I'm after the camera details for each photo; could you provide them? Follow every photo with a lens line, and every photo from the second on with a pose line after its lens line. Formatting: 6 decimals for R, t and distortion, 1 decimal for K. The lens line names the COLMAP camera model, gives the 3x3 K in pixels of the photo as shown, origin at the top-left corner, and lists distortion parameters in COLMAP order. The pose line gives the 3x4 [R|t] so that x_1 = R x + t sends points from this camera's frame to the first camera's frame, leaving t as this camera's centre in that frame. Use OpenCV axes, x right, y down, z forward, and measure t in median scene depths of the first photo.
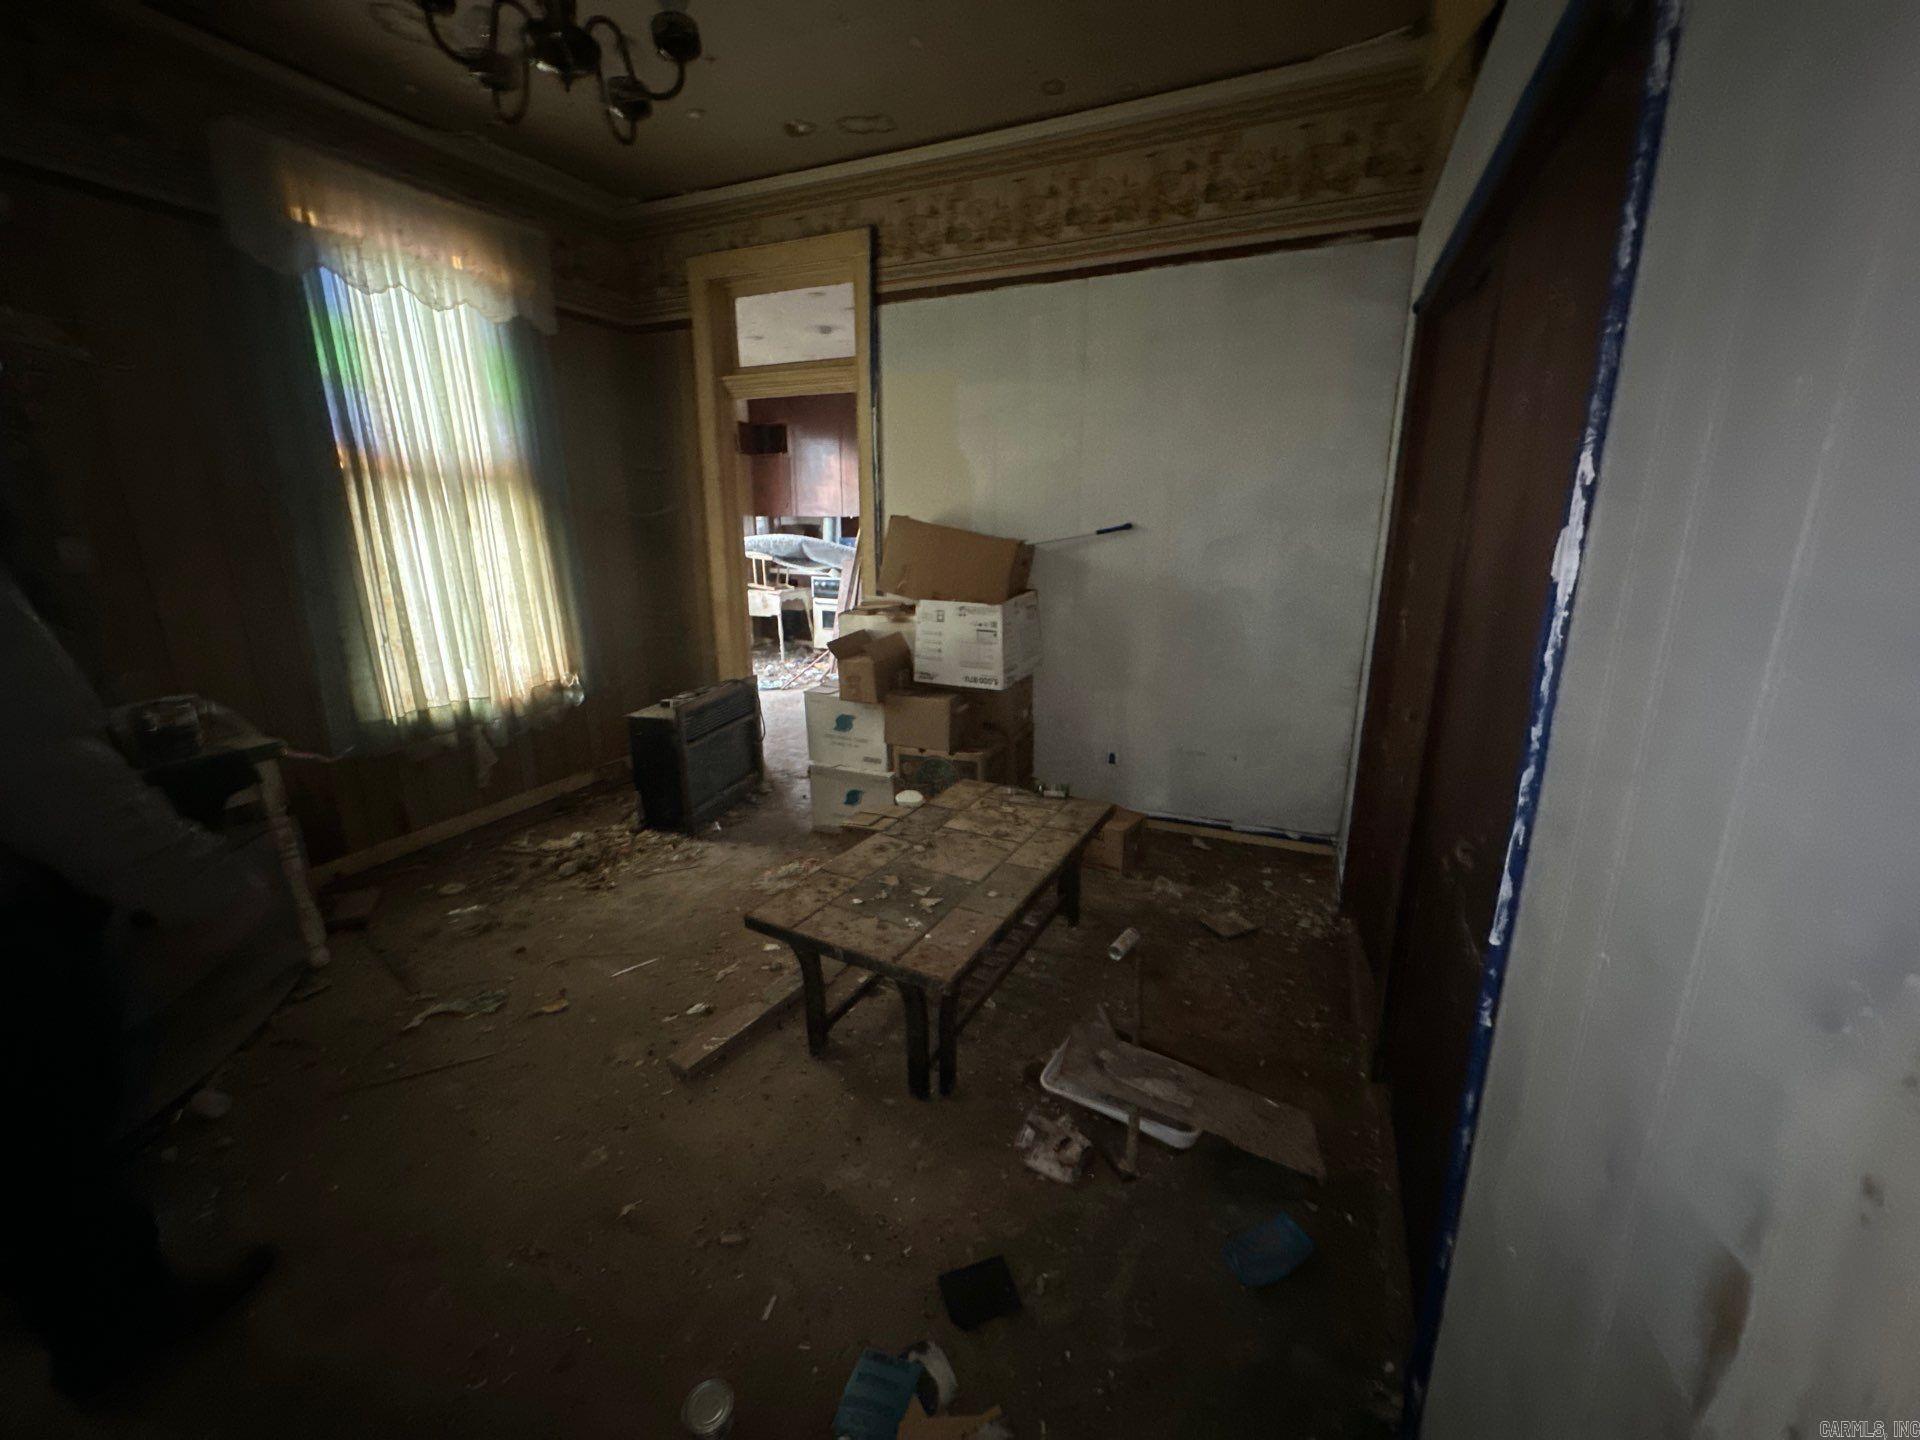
lens RADIAL K [[768.2, 0, 963.5], [0, 768.2, 719.5], [0, 0, 1]] dist [0.000168, 0.000000]
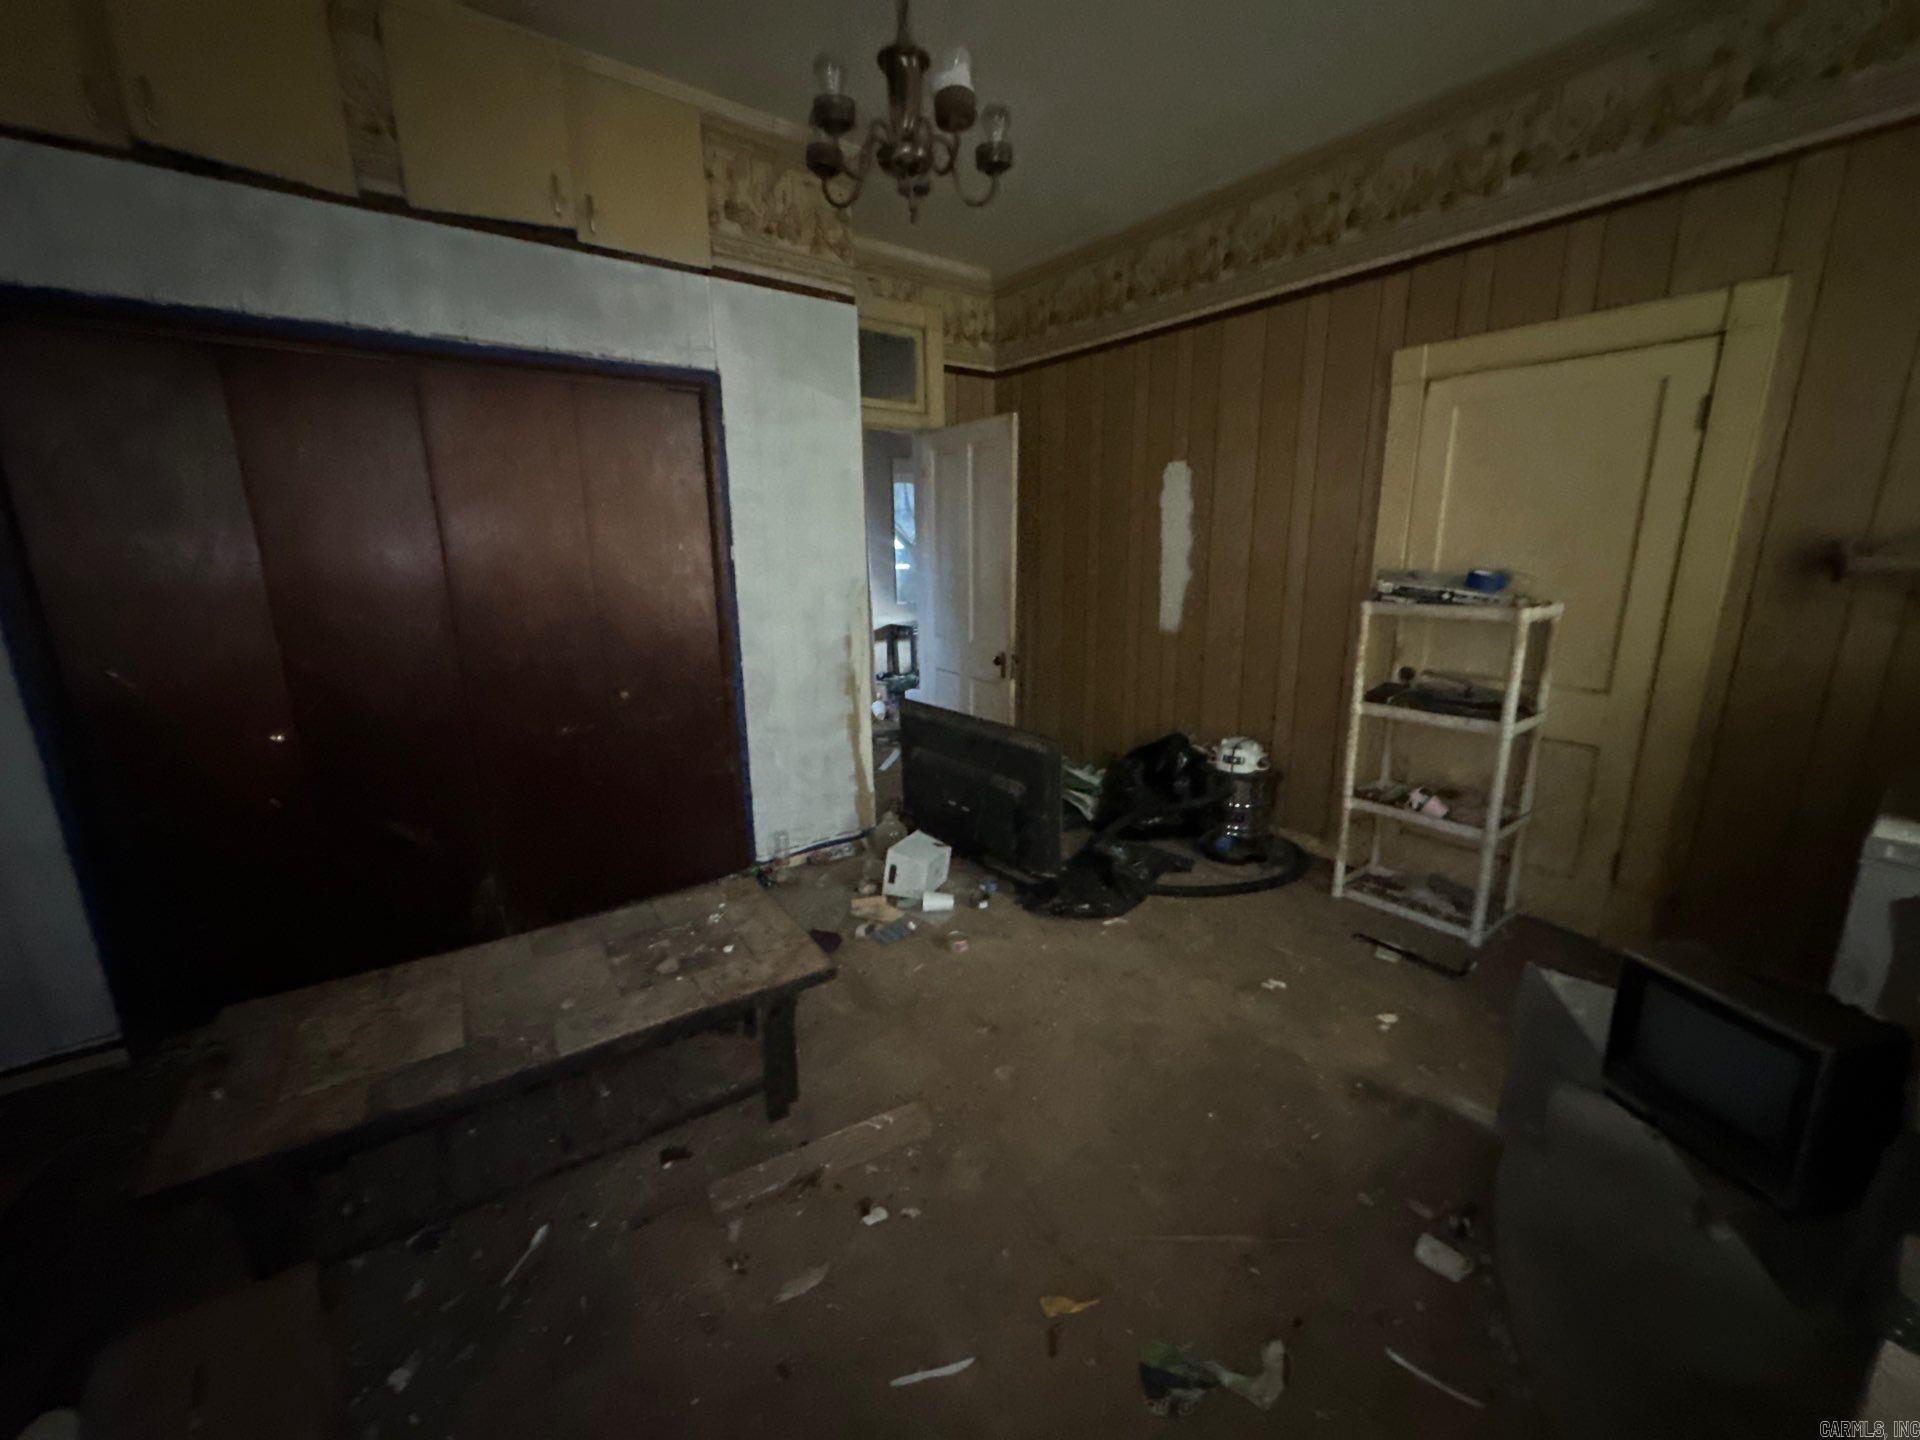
lens RADIAL K [[768.2, 0, 959.9], [0, 768.2, 720.6], [0, 0, 1]] dist [0.000168, 0.000000]
pose [[-0.878586, -0.098117, 0.467397, -0.815442], [0.137110, 0.885650, 0.443649, -0.396118], [-0.457479, 0.453868, -0.764667, 1.498762]]
